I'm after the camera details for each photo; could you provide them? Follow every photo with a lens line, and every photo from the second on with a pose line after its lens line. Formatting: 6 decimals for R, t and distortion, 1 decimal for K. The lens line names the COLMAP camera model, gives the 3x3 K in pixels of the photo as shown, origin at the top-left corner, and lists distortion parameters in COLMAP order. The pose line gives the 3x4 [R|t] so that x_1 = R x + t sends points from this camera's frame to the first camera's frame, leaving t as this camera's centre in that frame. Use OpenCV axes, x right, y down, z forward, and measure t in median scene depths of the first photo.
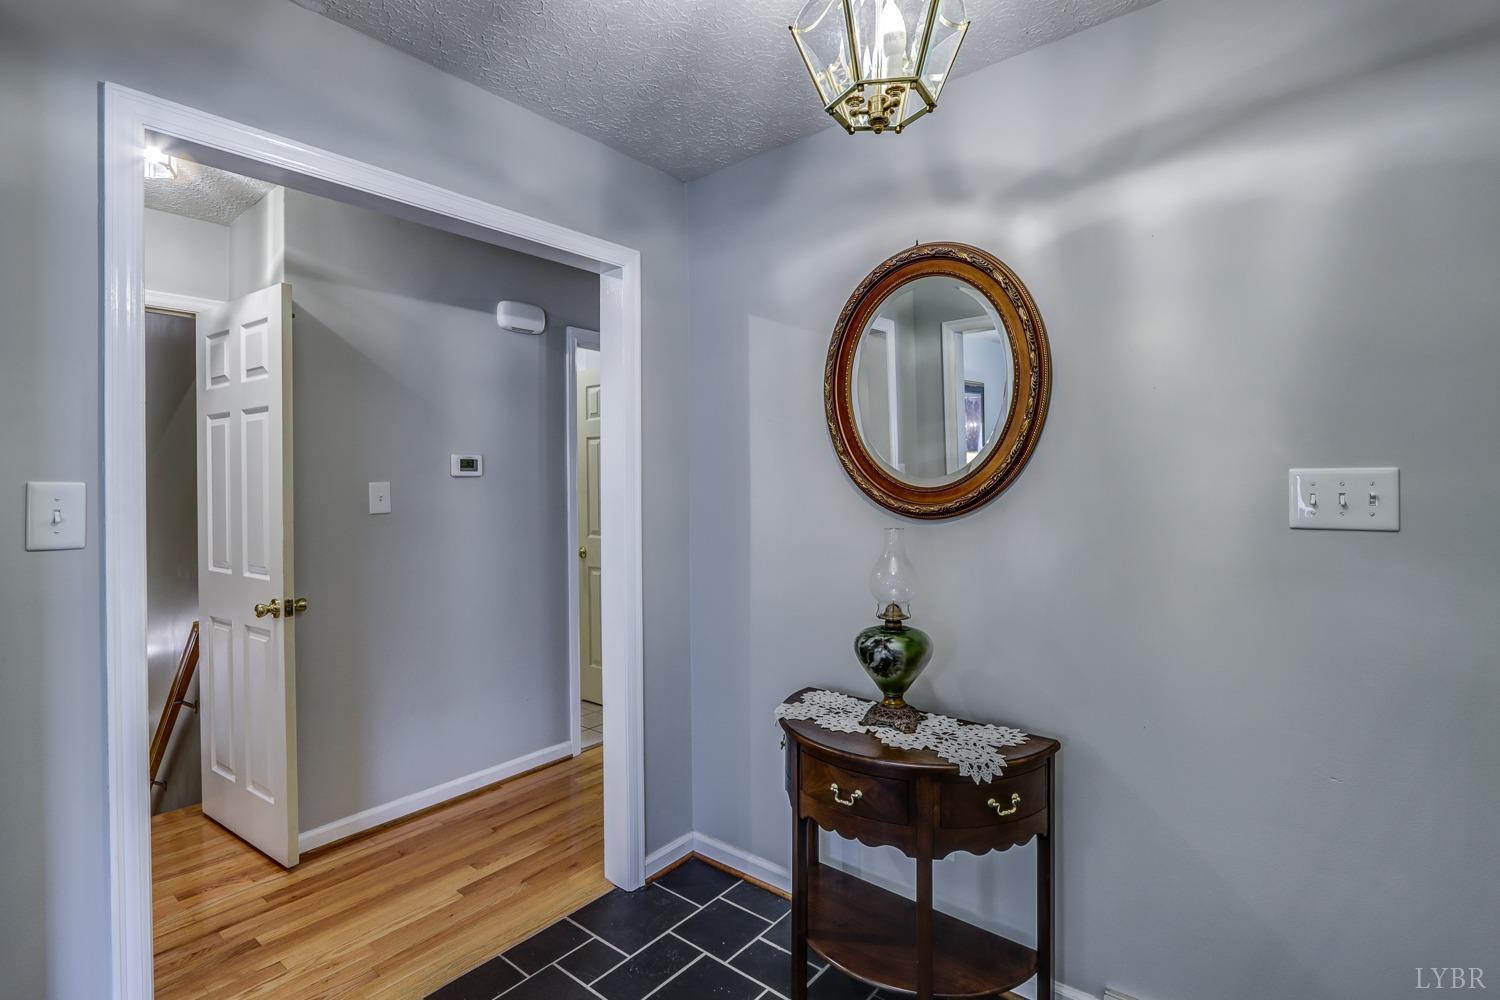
lens RADIAL K [[718.3, 0, 728.3], [0, 718.3, 490.2], [0, 0, 1]] dist [-0.017903, 0.007867]
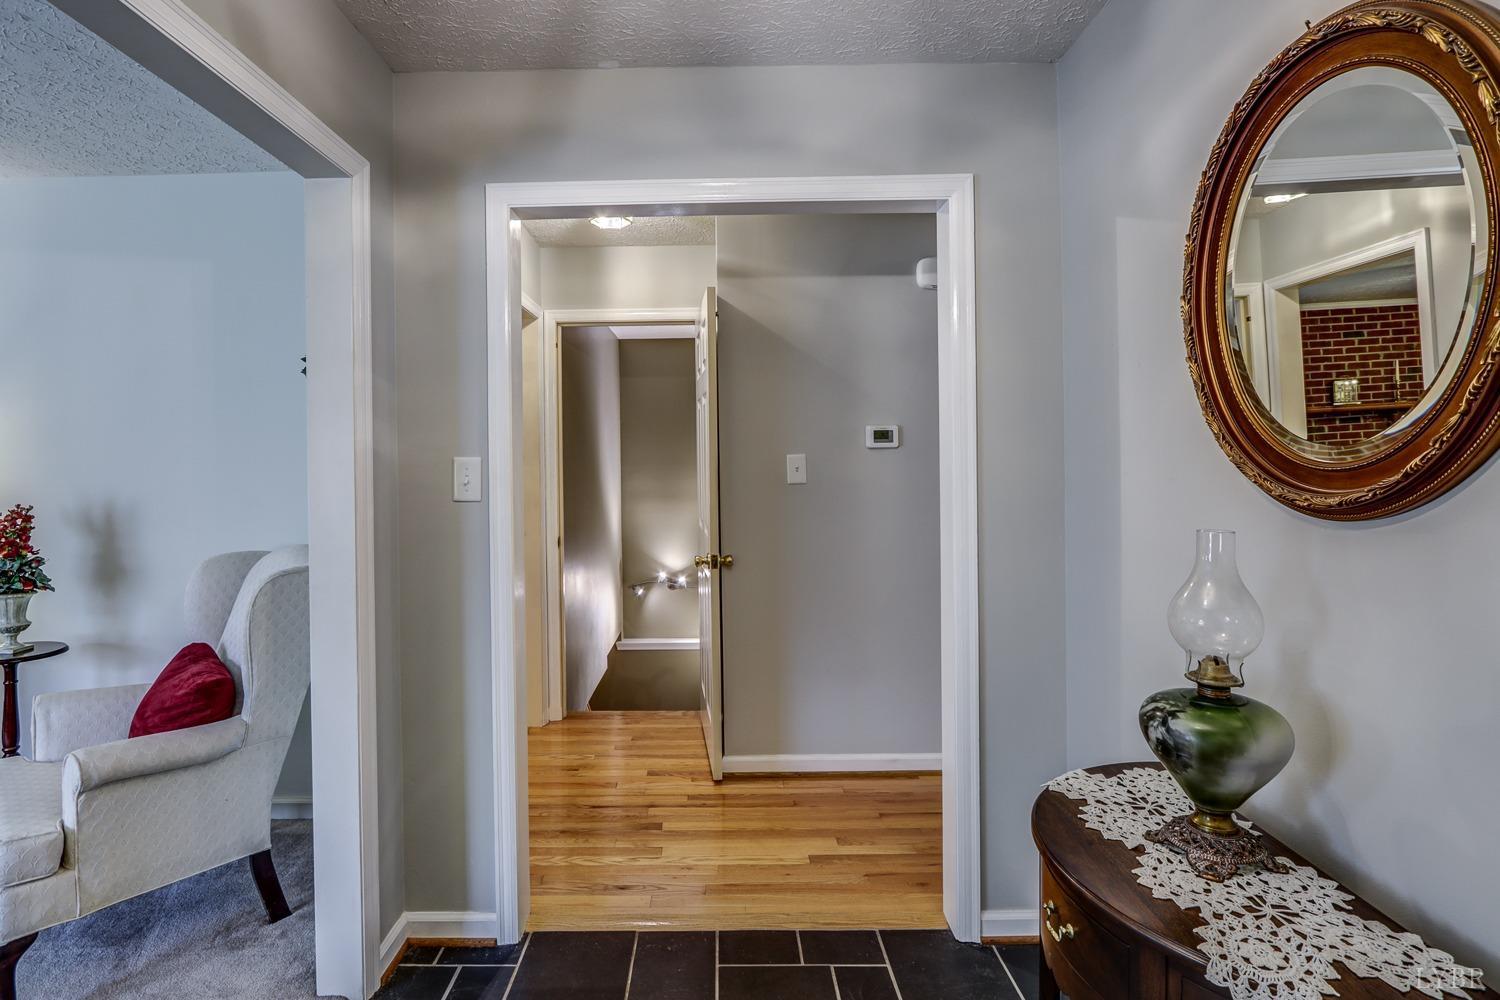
lens RADIAL K [[750.1, 0, 709.8], [0, 750.1, 467.6], [0, 0, 1]] dist [-0.005135, -0.000220]
pose [[0.626827, 0.010319, -0.779090, 0.378957], [-0.000800, 0.999920, 0.012599, -0.006750], [0.779158, -0.007274, 0.626785, 0.235889]]
